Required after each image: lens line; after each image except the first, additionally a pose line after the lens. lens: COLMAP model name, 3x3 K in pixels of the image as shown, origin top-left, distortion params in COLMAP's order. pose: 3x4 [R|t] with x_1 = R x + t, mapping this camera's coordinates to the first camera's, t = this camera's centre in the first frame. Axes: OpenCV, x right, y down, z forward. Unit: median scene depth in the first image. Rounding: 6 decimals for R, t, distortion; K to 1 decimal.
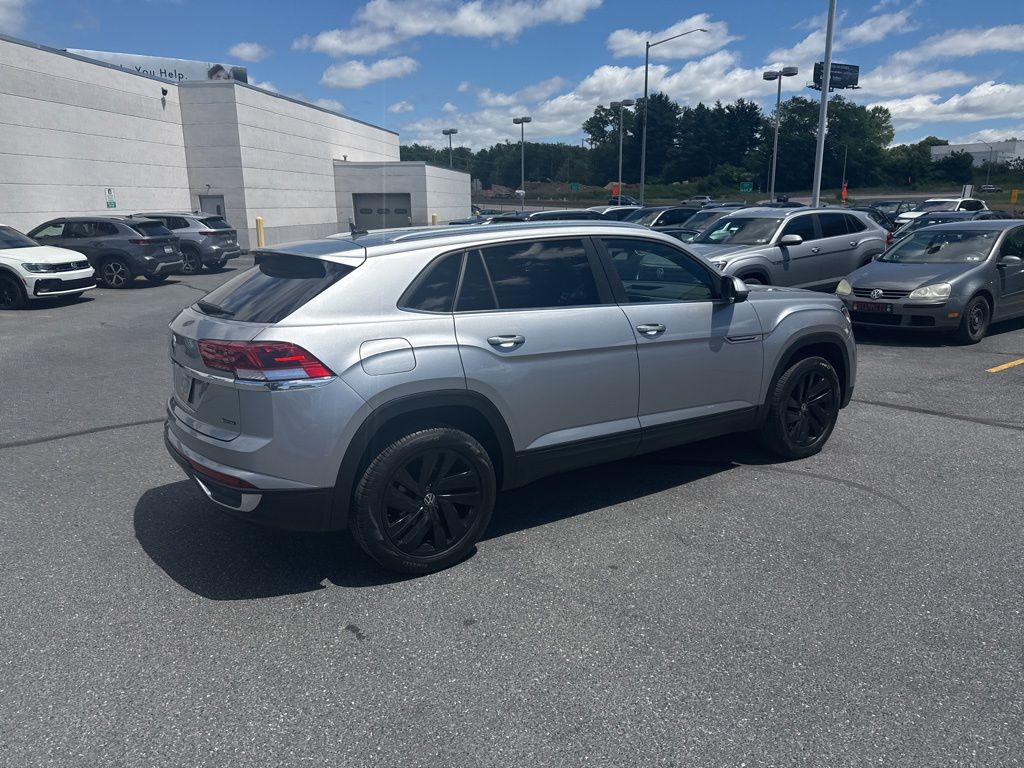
lens RADIAL K [[722.7, 0, 506.9], [0, 722.7, 380.2], [0, 0, 1]] dist [0.031209, -0.042829]
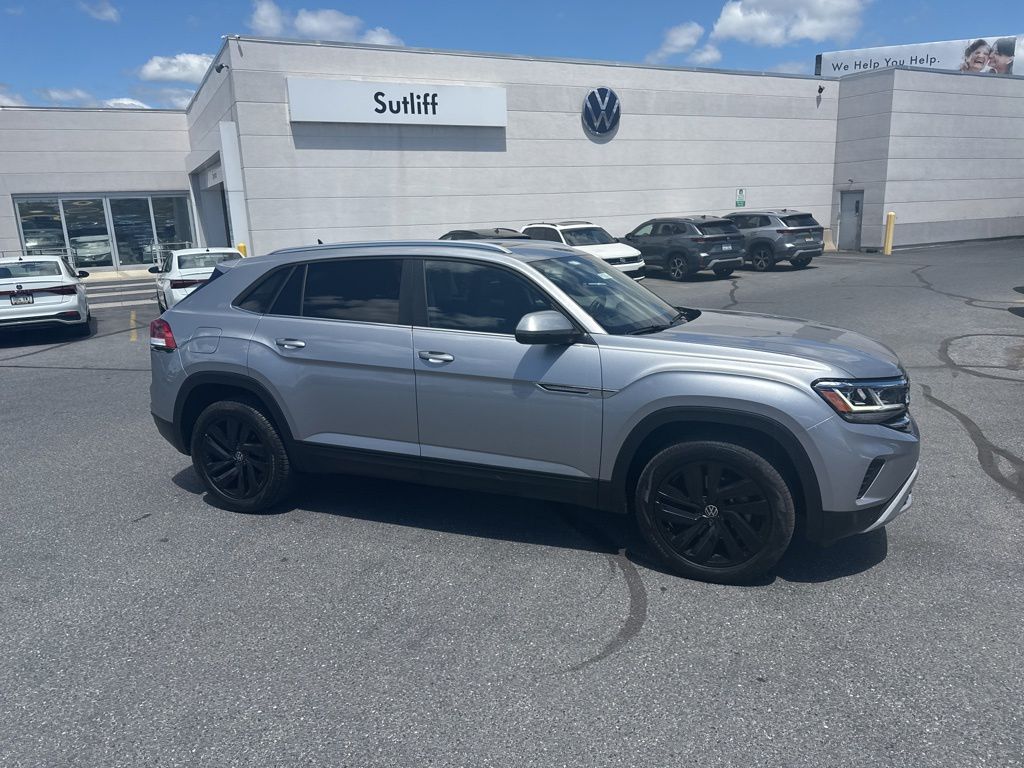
lens RADIAL K [[722.7, 0, 510.3], [0, 722.7, 385.8], [0, 0, 1]] dist [0.031209, -0.042829]
pose [[0.571556, 0.178048, -0.801013, 0.387262], [-0.163645, 0.981299, 0.101354, -0.055232], [0.804080, 0.073152, 0.590004, 0.198590]]
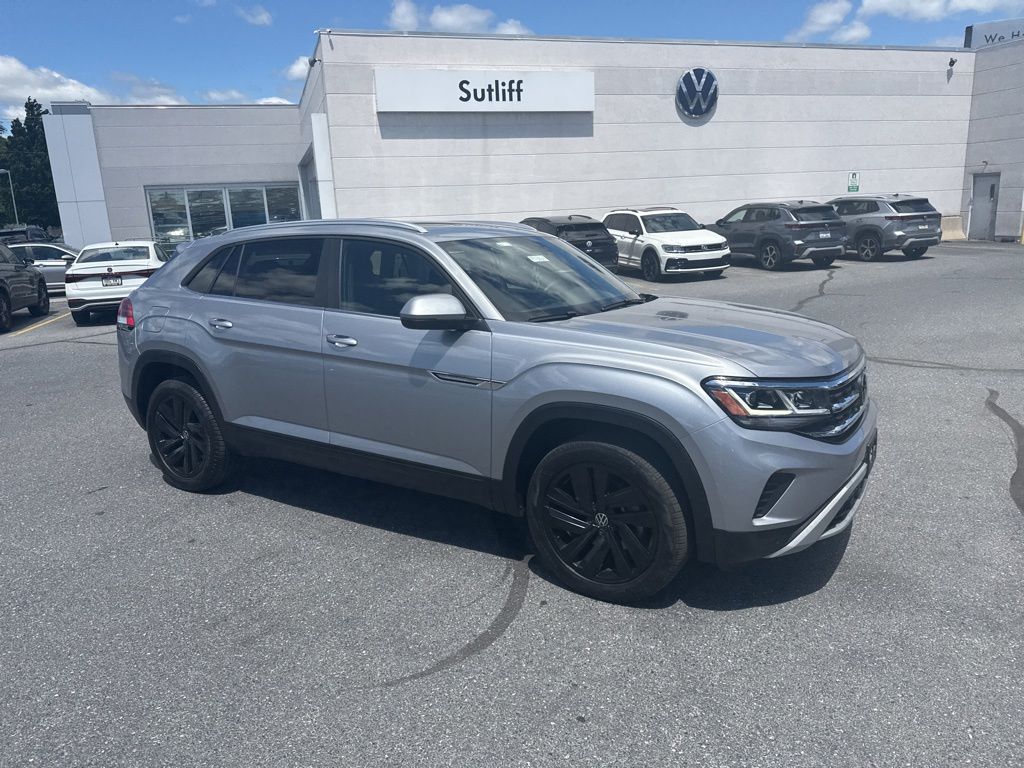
lens RADIAL K [[722.7, 0, 506.8], [0, 722.7, 377.1], [0, 0, 1]] dist [0.031209, -0.042829]
pose [[0.425451, 0.196643, -0.883359, 0.416961], [-0.177032, 0.975333, 0.131854, -0.069396], [0.887497, 0.100286, 0.449769, 0.296161]]
